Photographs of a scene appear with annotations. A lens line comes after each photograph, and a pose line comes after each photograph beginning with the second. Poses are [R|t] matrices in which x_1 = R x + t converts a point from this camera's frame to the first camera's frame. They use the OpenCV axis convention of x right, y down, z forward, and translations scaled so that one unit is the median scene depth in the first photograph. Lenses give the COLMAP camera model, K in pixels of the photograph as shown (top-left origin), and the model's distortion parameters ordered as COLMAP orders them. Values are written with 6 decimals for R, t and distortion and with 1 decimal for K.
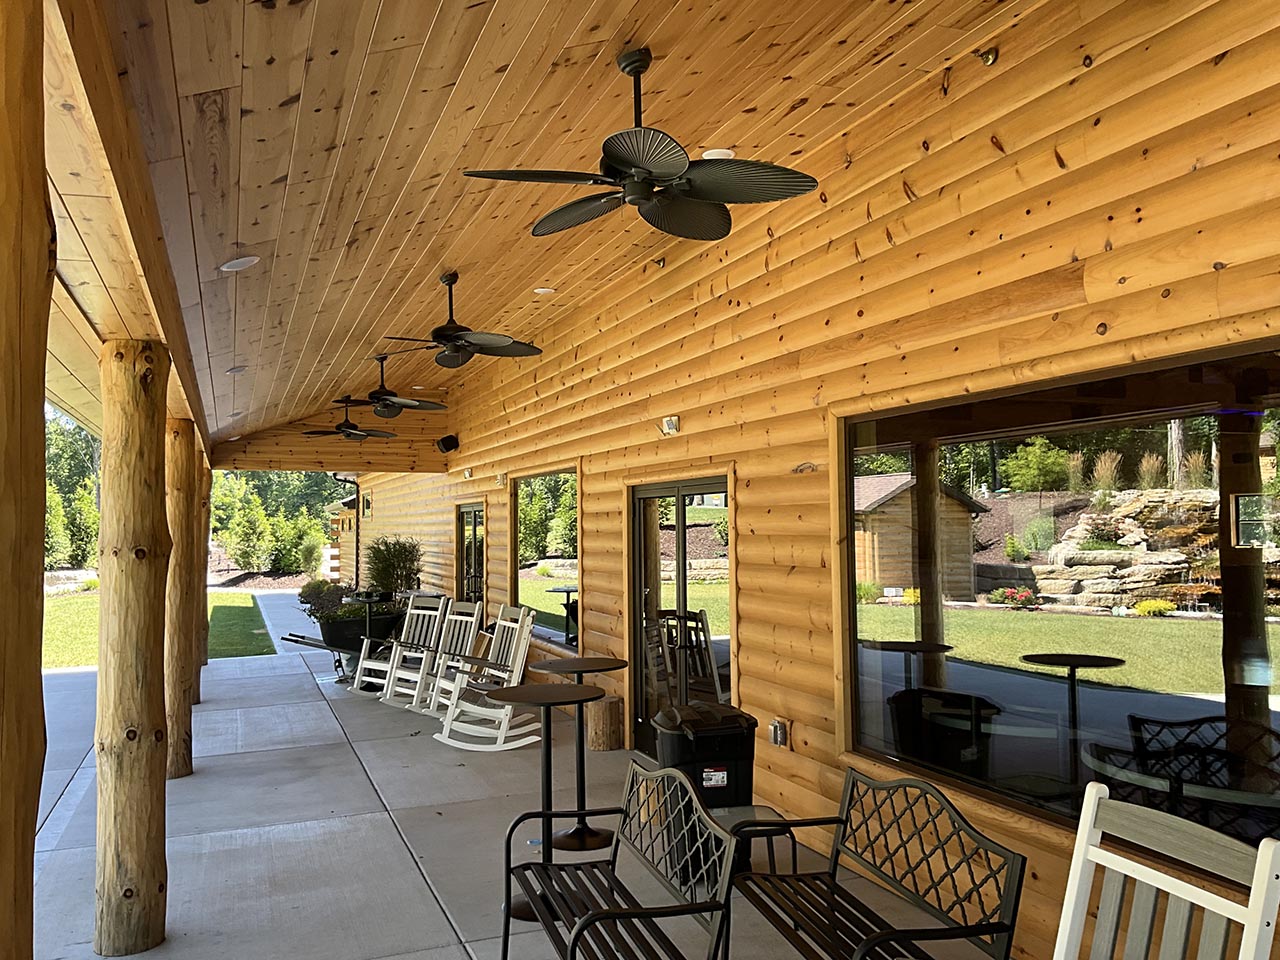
lens RADIAL K [[1055.0, 0, 648.5], [0, 1055.0, 483.7], [0, 0, 1]] dist [0.053767, -0.093436]
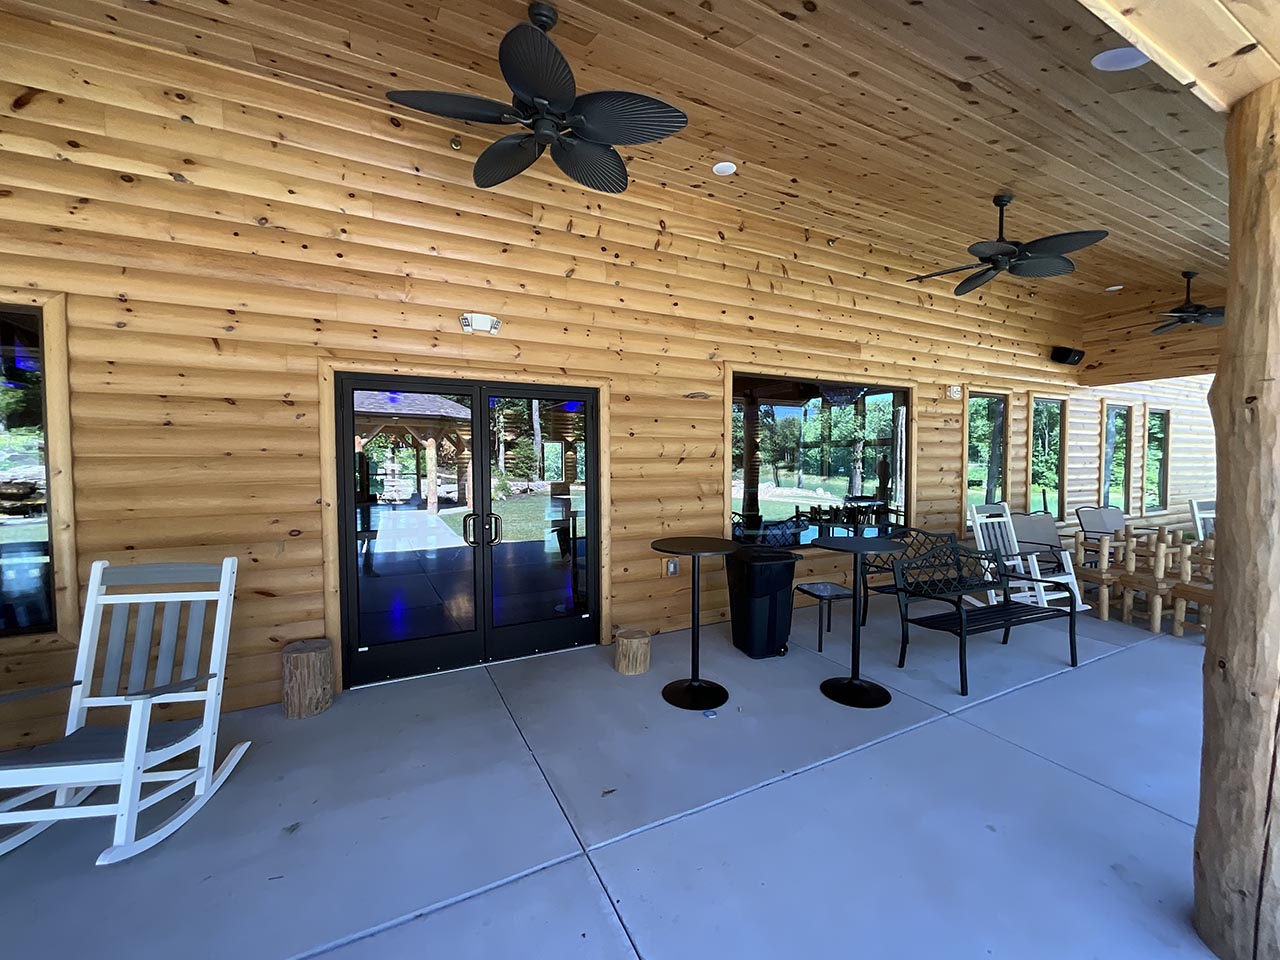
lens RADIAL K [[523.3, 0, 646.2], [0, 523.3, 480.7], [0, 0, 1]] dist [-0.000182, -0.000283]
pose [[-0.102031, -0.028021, 0.994386, -0.443022], [-0.038841, 0.998953, 0.024164, 0.068508], [-0.994023, -0.036158, -0.103013, 0.805379]]
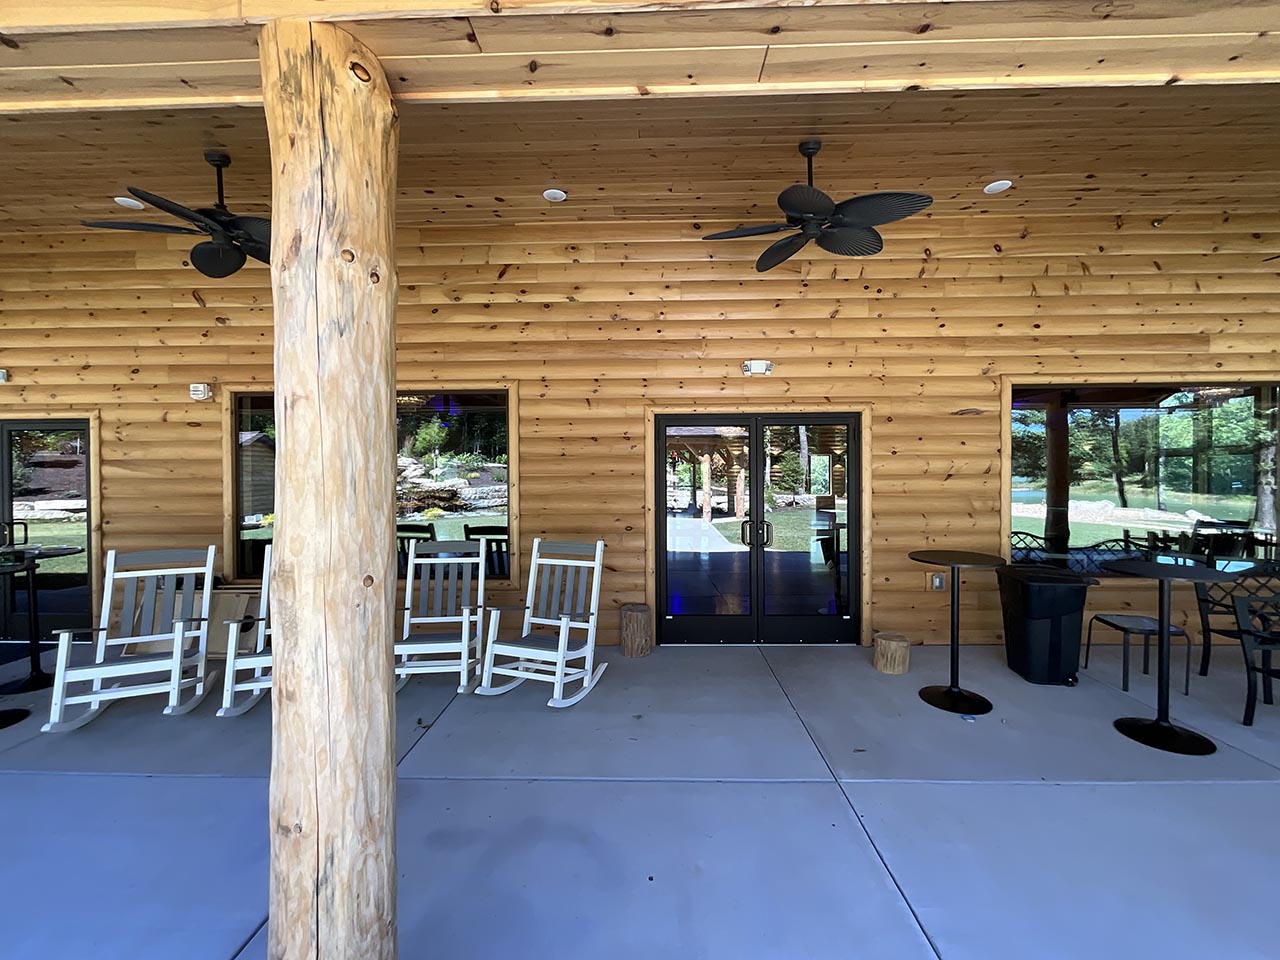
lens RADIAL K [[523.3, 0, 636.7], [0, 523.3, 481.1], [0, 0, 1]] dist [-0.000182, -0.000283]
pose [[0.400469, -0.003931, 0.916302, -0.543677], [-0.037531, 0.999081, 0.020689, 0.064338], [-0.915541, -0.042675, 0.399954, 0.794460]]
